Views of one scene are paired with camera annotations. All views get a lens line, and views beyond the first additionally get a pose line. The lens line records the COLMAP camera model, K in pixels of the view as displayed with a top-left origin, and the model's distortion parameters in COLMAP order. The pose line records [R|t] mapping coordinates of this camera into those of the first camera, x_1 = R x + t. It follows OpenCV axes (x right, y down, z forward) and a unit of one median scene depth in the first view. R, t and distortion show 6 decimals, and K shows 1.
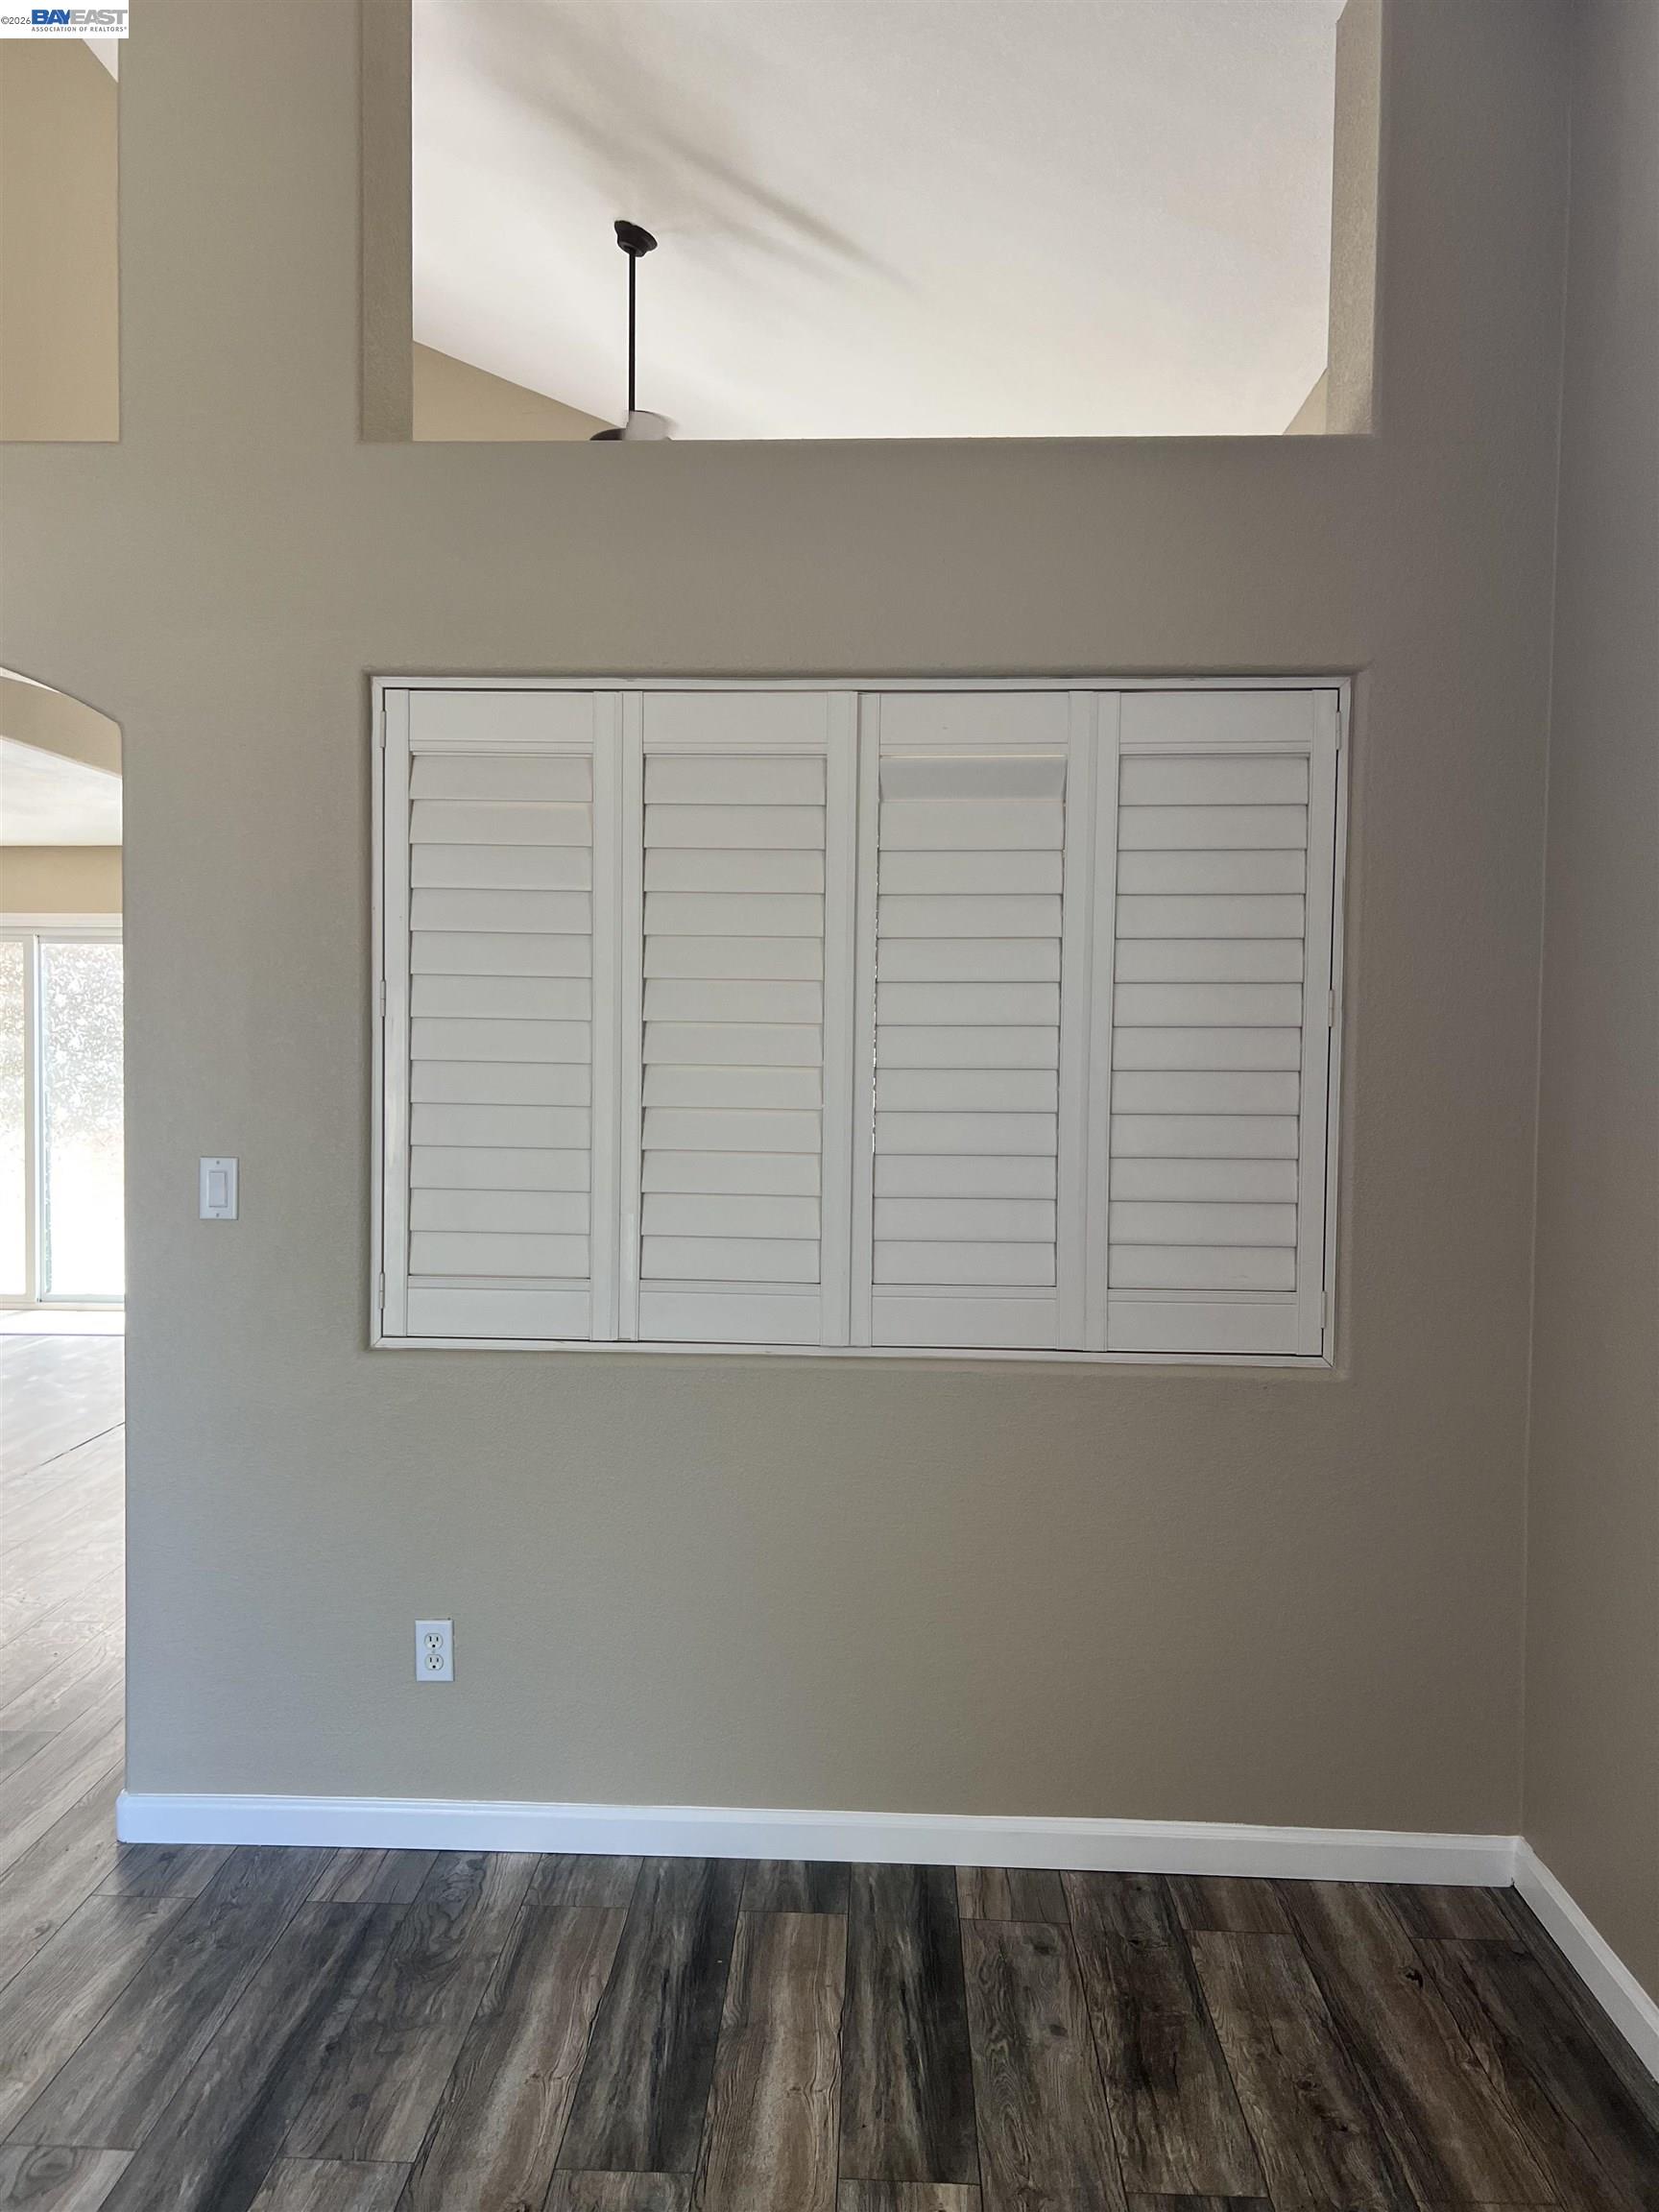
lens RADIAL K [[1670.9, 0, 827.8], [0, 1670.9, 1100.5], [0, 0, 1]] dist [0.054305, -0.063438]
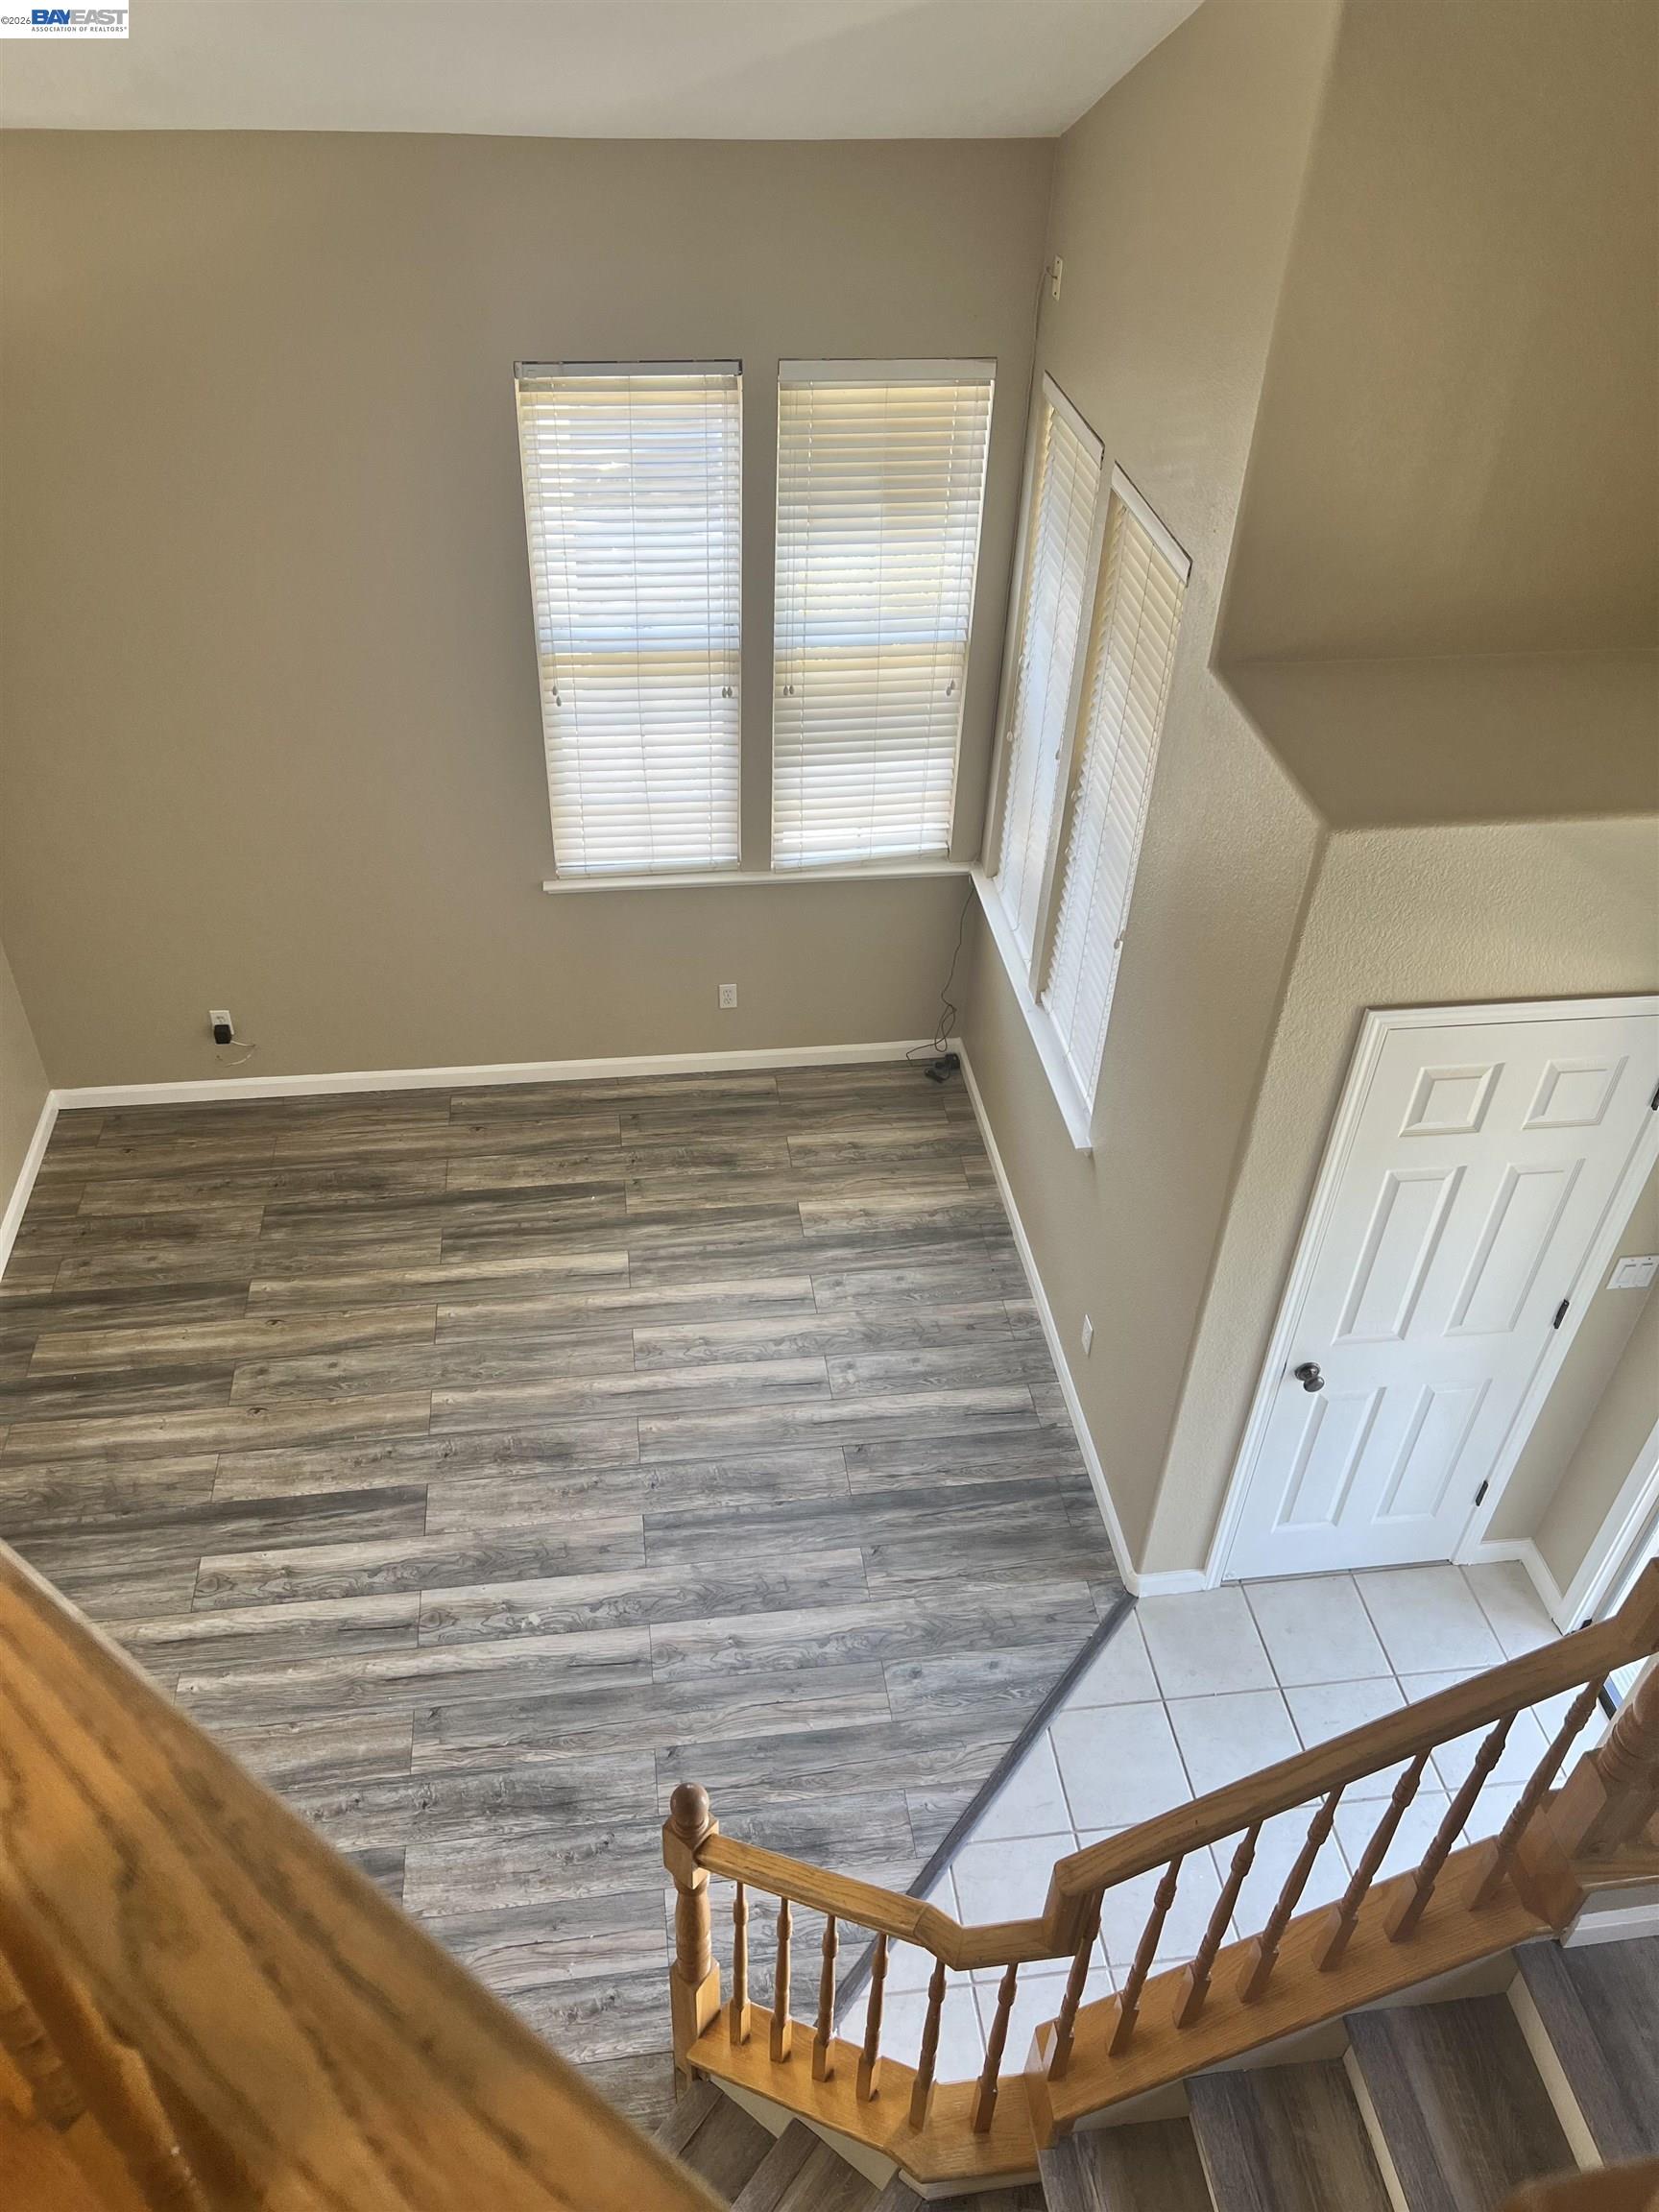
lens RADIAL K [[1670.9, 0, 807.0], [0, 1670.9, 1112.0], [0, 0, 1]] dist [0.054305, -0.063438]
pose [[-0.169002, -0.645089, 0.745183, -1.635656], [0.014692, 0.754326, 0.656336, -1.119029], [-0.985506, 0.121870, -0.118006, 0.379769]]
